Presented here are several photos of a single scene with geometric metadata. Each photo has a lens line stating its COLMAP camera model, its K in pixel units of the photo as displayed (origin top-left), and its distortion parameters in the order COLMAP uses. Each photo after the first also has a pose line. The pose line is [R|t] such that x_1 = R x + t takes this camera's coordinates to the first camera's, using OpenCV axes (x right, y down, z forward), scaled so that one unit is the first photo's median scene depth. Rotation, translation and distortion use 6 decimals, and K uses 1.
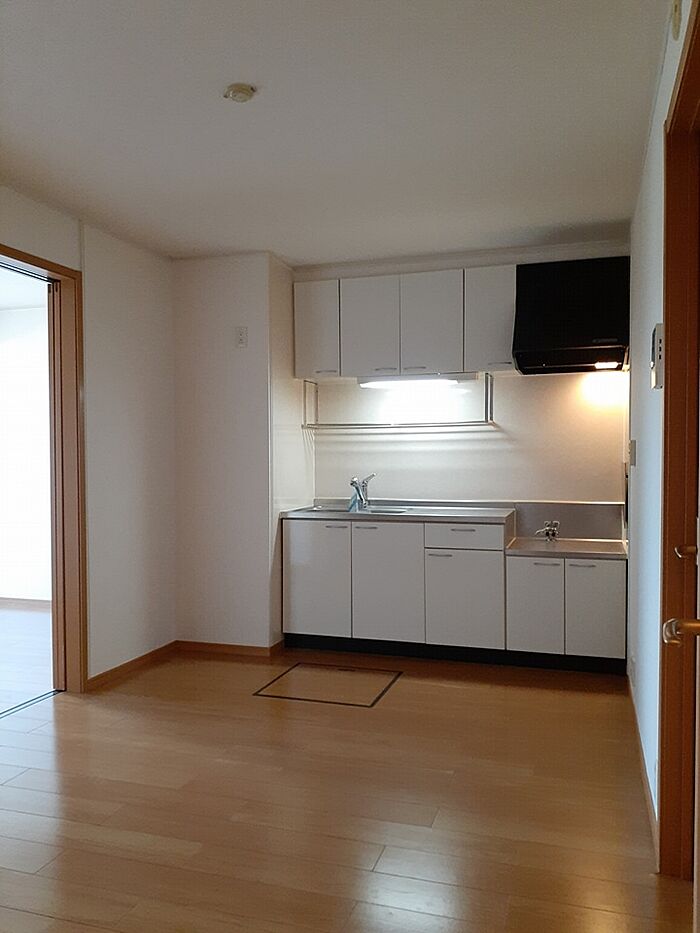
lens RADIAL K [[744.1, 0, 350.0], [0, 744.1, 466.5], [0, 0, 1]] dist [0.111355, -0.229430]
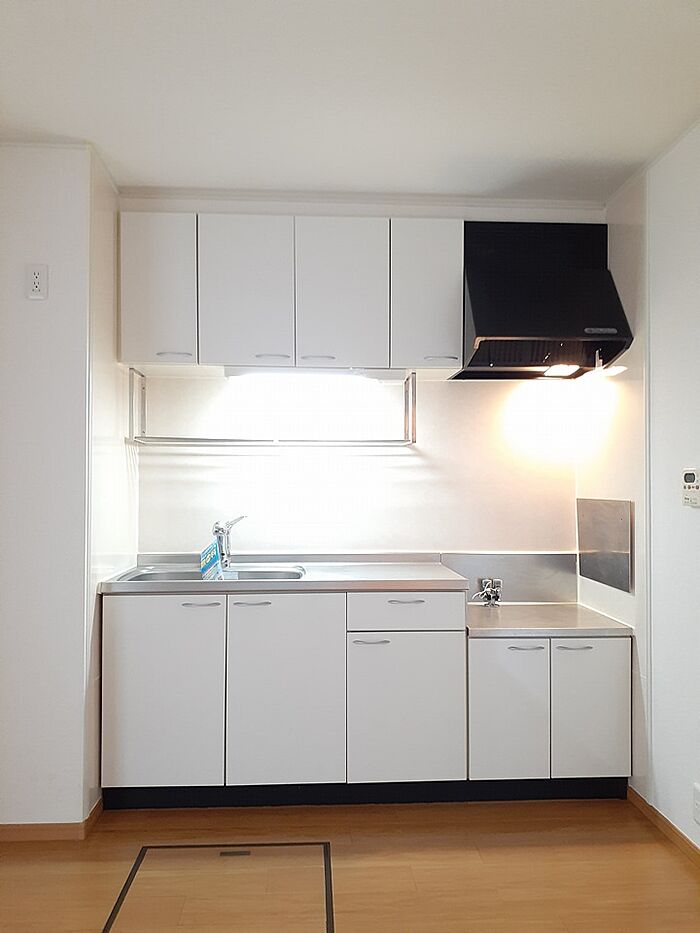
lens RADIAL K [[744.1, 0, 350.0], [0, 744.1, 466.5], [0, 0, 1]] dist [0.111355, -0.229430]
pose [[0.929437, 0.016074, 0.368631, -0.130679], [-0.001617, 0.999218, -0.039494, -0.007829], [-0.368978, 0.036111, 0.928737, 0.369819]]
